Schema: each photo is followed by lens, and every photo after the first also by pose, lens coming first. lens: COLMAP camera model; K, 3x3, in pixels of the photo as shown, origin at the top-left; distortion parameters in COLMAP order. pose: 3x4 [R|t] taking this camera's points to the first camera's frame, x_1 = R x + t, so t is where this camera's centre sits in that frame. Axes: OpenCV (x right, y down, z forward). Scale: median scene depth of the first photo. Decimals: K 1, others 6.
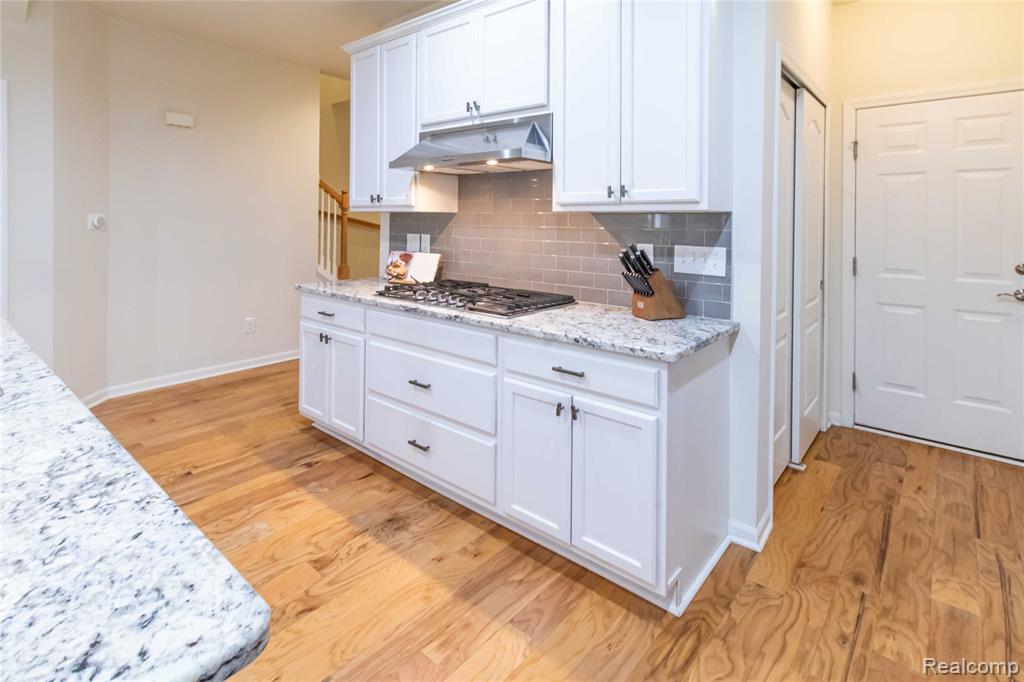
lens RADIAL K [[499.7, 0, 530.7], [0, 499.7, 223.3], [0, 0, 1]] dist [0.013232, -0.000226]
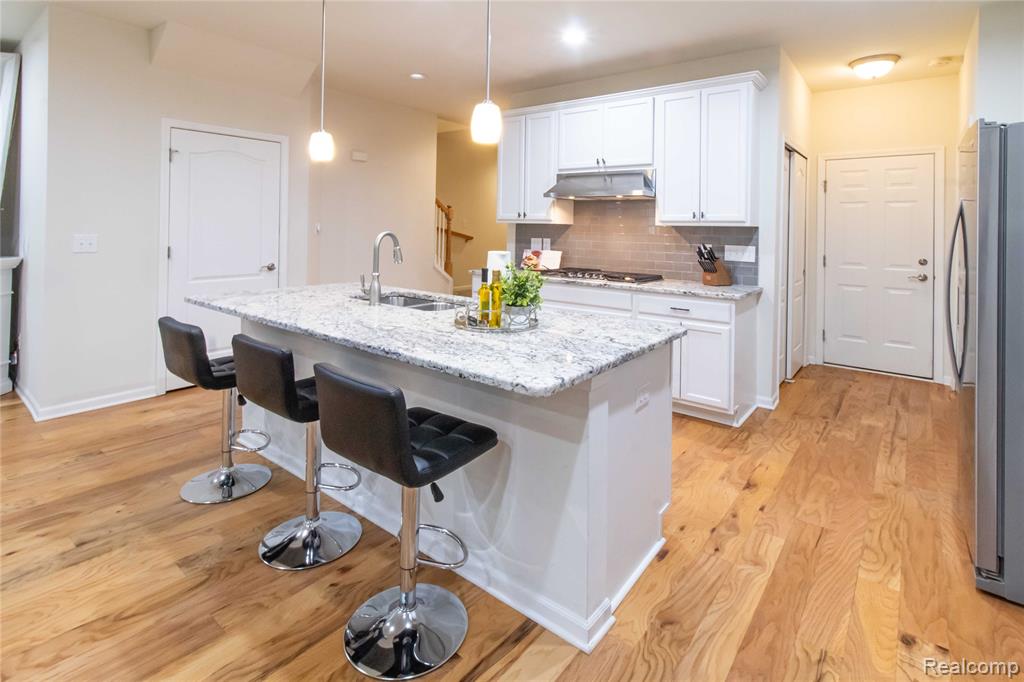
lens RADIAL K [[504.2, 0, 514.2], [0, 504.2, 226.4], [0, 0, 1]] dist [-0.004303, 0.000978]
pose [[0.999761, 0.007733, 0.020469, -0.492561], [-0.007600, 0.999950, -0.006552, -0.004984], [-0.020518, 0.006395, 0.999769, -0.760729]]
